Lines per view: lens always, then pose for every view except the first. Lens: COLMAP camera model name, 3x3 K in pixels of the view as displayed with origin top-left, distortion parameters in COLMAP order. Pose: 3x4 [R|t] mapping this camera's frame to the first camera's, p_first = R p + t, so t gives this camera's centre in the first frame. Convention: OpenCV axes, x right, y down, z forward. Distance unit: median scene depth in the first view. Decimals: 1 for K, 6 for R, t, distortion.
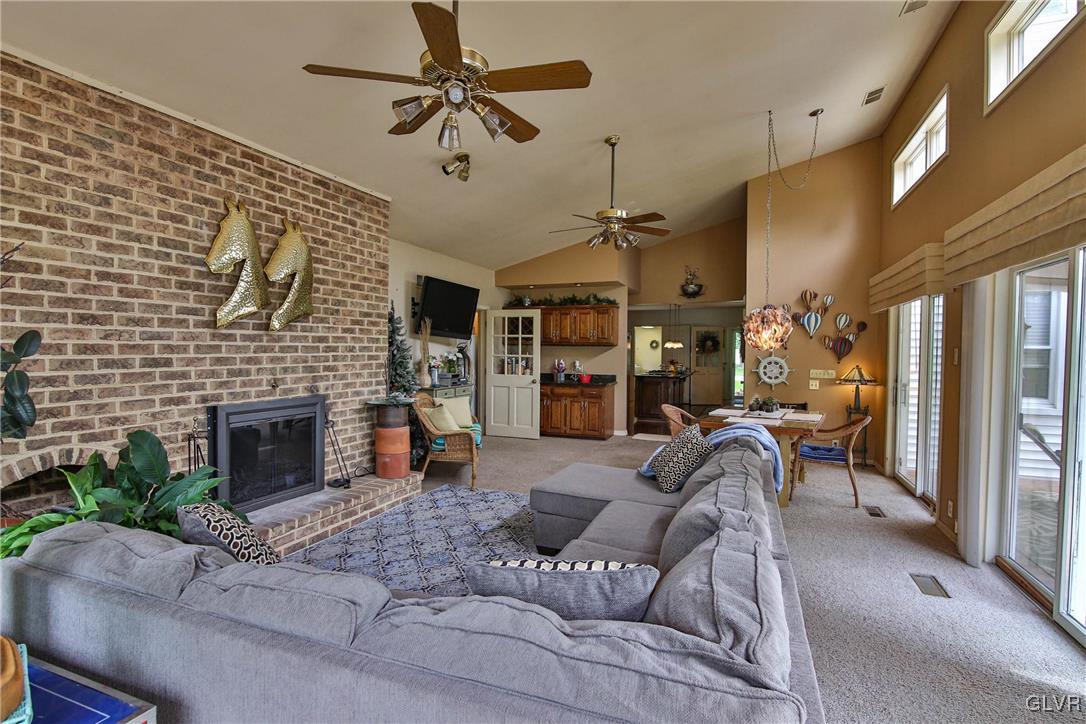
lens RADIAL K [[532.2, 0, 543.0], [0, 532.2, 362.0], [0, 0, 1]] dist [-0.000193, 0.000057]
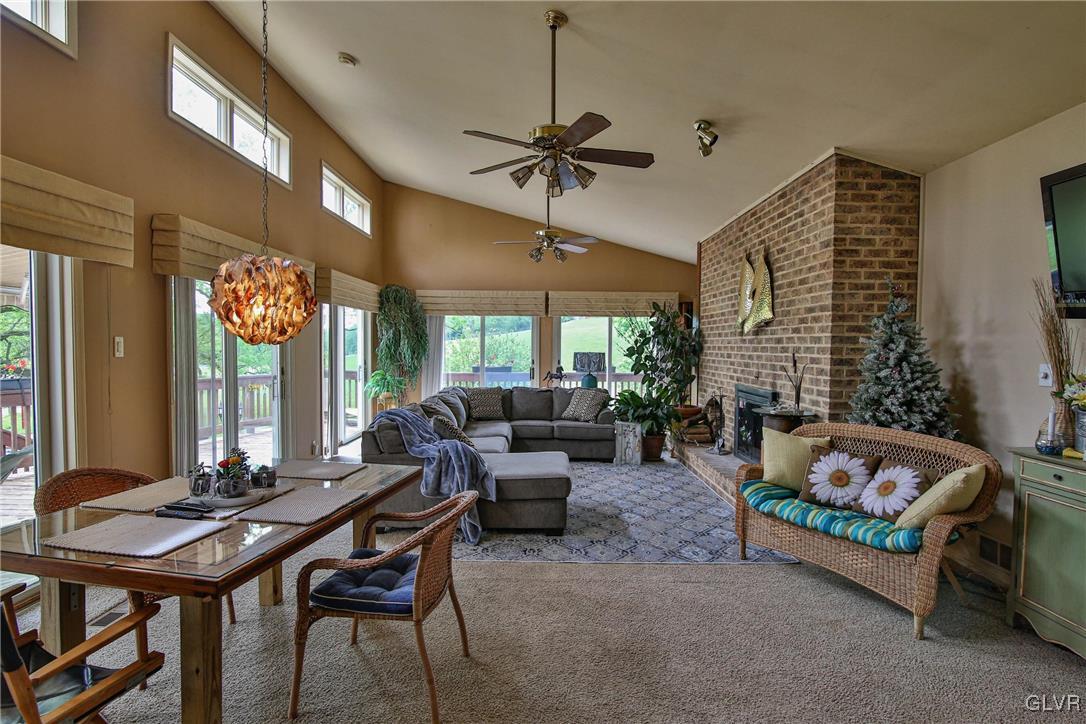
lens RADIAL K [[532.2, 0, 543.0], [0, 532.2, 362.0], [0, 0, 1]] dist [-0.000193, 0.000057]
pose [[-0.929963, -0.001426, -0.367651, 0.430035], [-0.022497, 0.998339, 0.053033, -0.046339], [0.366964, 0.057590, -0.928451, 1.840910]]
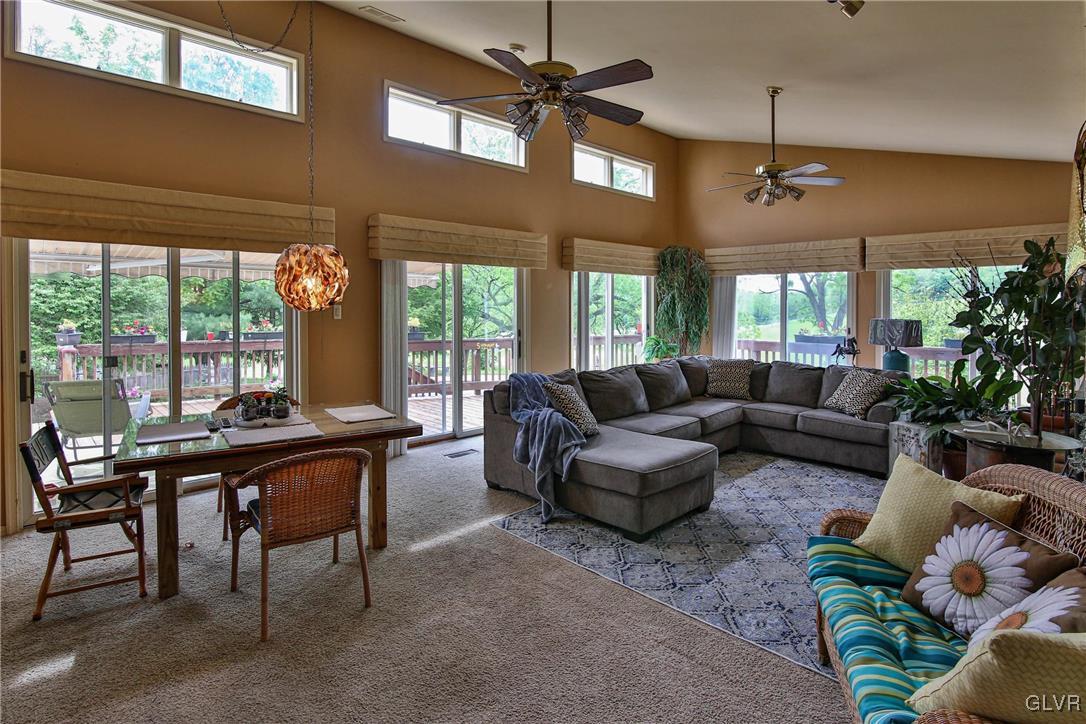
lens RADIAL K [[552.6, 0, 543.3], [0, 552.6, 318.0], [0, 0, 1]] dist [-0.003997, -0.000532]
pose [[-0.914081, -0.016607, 0.405191, -0.120993], [0.002362, 0.998926, 0.046270, -0.053062], [-0.405524, 0.043251, -0.913060, 1.772343]]
